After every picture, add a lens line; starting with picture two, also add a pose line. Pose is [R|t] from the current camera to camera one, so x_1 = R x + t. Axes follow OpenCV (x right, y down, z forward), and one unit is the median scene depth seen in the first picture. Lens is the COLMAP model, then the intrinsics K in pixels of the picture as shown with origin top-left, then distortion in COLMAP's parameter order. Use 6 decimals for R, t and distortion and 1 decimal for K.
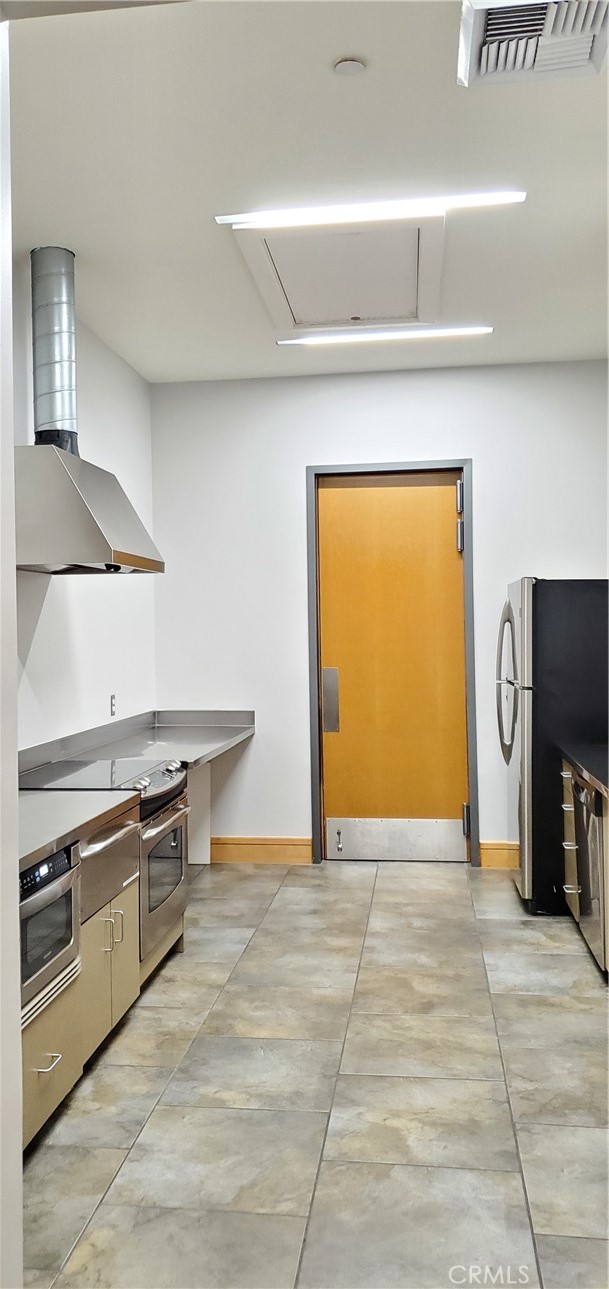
lens RADIAL K [[989.6, 0, 302.3], [0, 989.6, 641.7], [0, 0, 1]] dist [-0.019072, 0.049903]
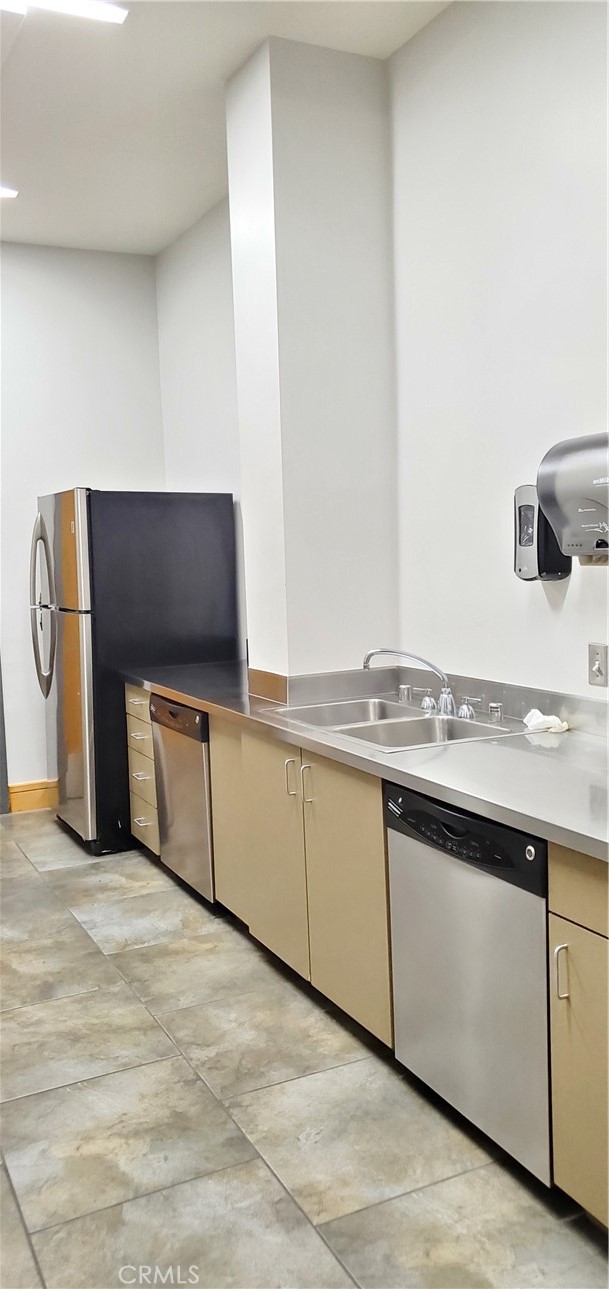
lens RADIAL K [[989.6, 0, 305.6], [0, 989.6, 645.5], [0, 0, 1]] dist [-0.019072, 0.049903]
pose [[0.836351, -0.070351, 0.543661, -0.150107], [0.025971, 0.995702, 0.088894, 0.004095], [-0.547579, -0.060227, 0.834584, 0.212625]]
